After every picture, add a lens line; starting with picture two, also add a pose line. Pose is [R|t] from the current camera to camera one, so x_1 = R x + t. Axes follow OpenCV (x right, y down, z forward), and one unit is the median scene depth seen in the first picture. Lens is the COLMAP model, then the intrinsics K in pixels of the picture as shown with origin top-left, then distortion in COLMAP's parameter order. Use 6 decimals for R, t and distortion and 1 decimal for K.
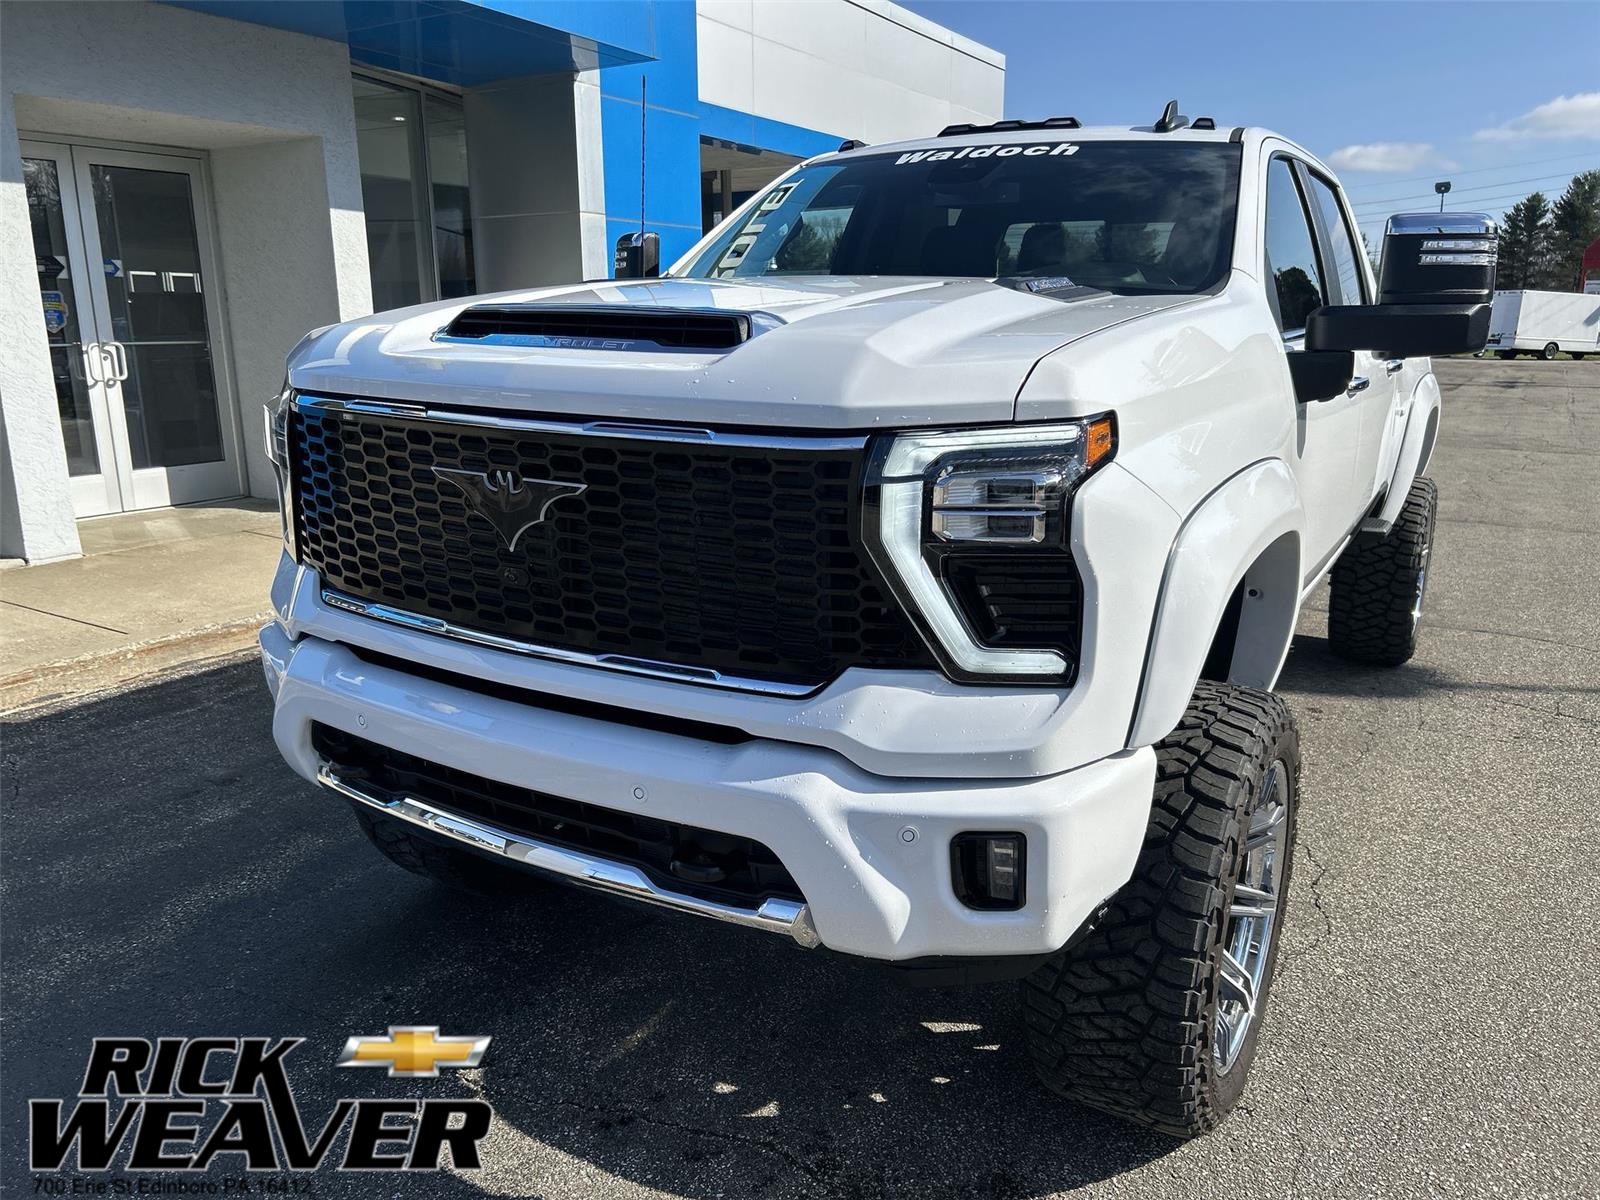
lens RADIAL K [[1189.0, 0, 800.0], [0, 1189.0, 600.0], [0, 0, 1]] dist [0.135264, -0.255278]
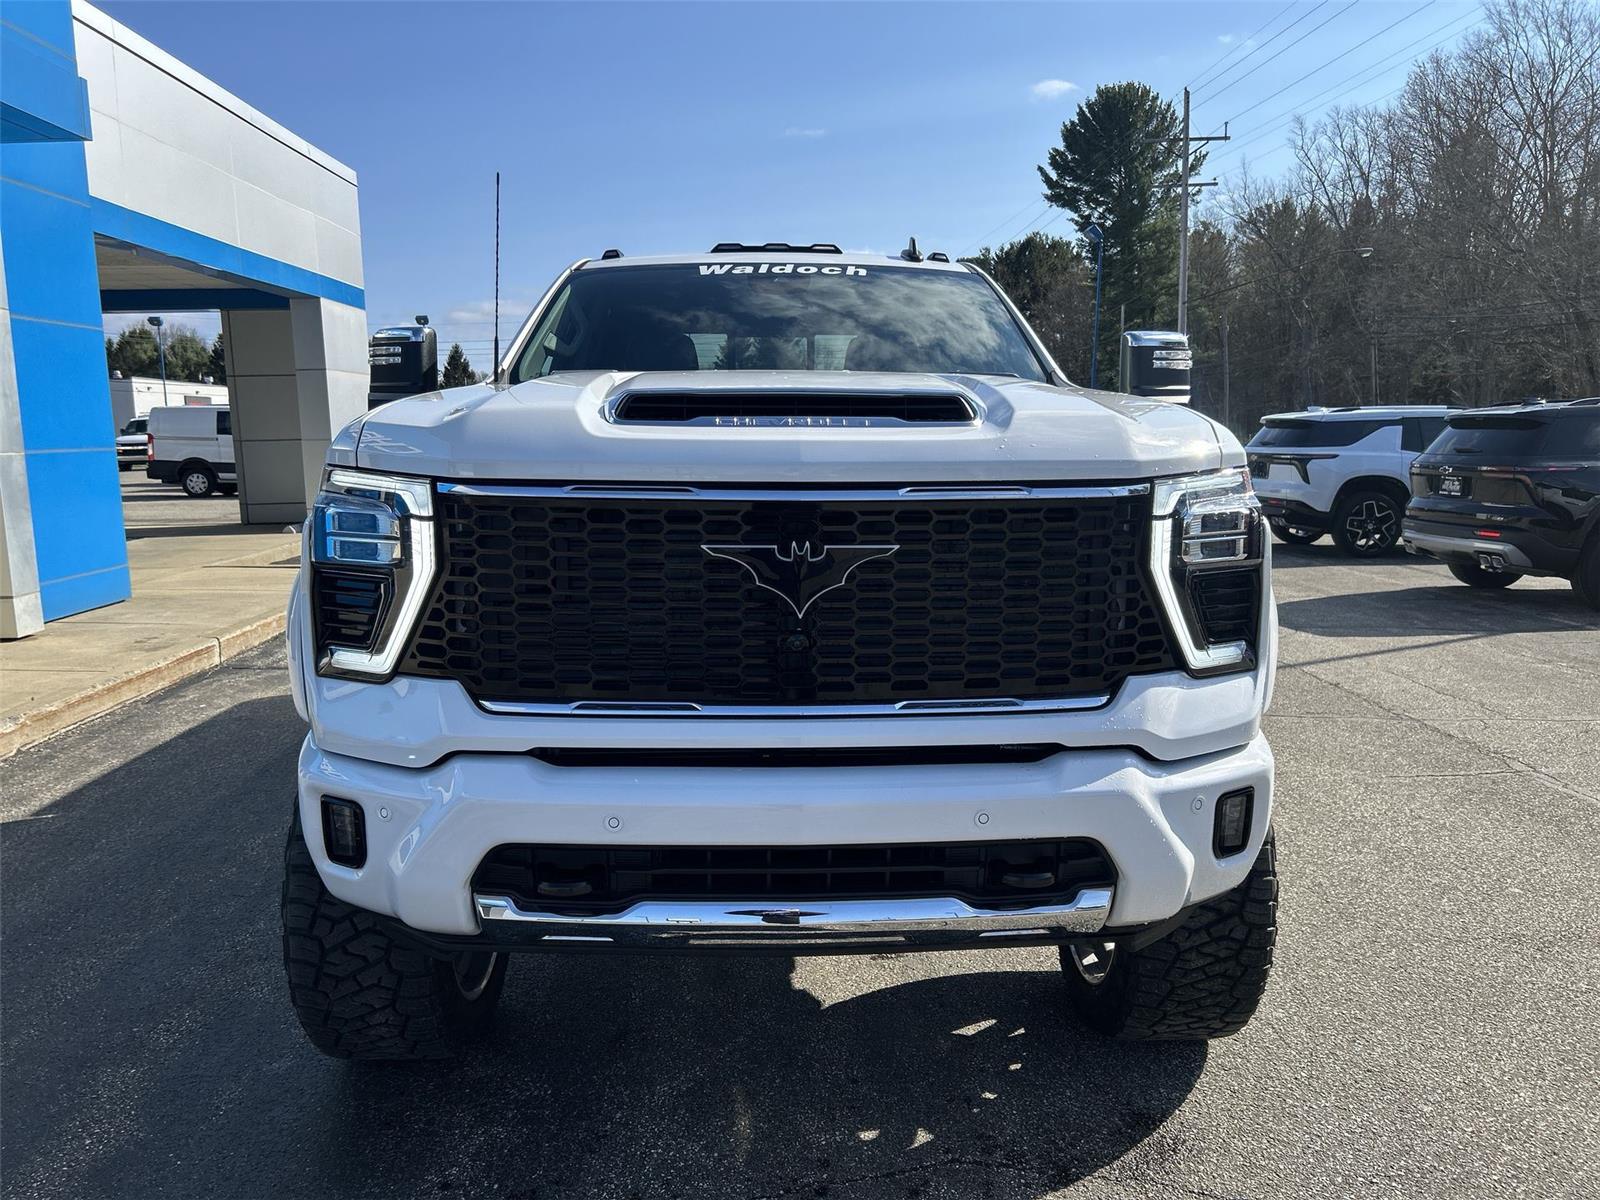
lens RADIAL K [[1189.0, 0, 800.0], [0, 1189.0, 600.0], [0, 0, 1]] dist [0.135264, -0.255278]
pose [[0.838576, -0.091078, 0.537117, -0.808429], [0.141185, 0.988574, -0.052795, -0.002327], [-0.526172, 0.120106, 0.841854, 0.135692]]
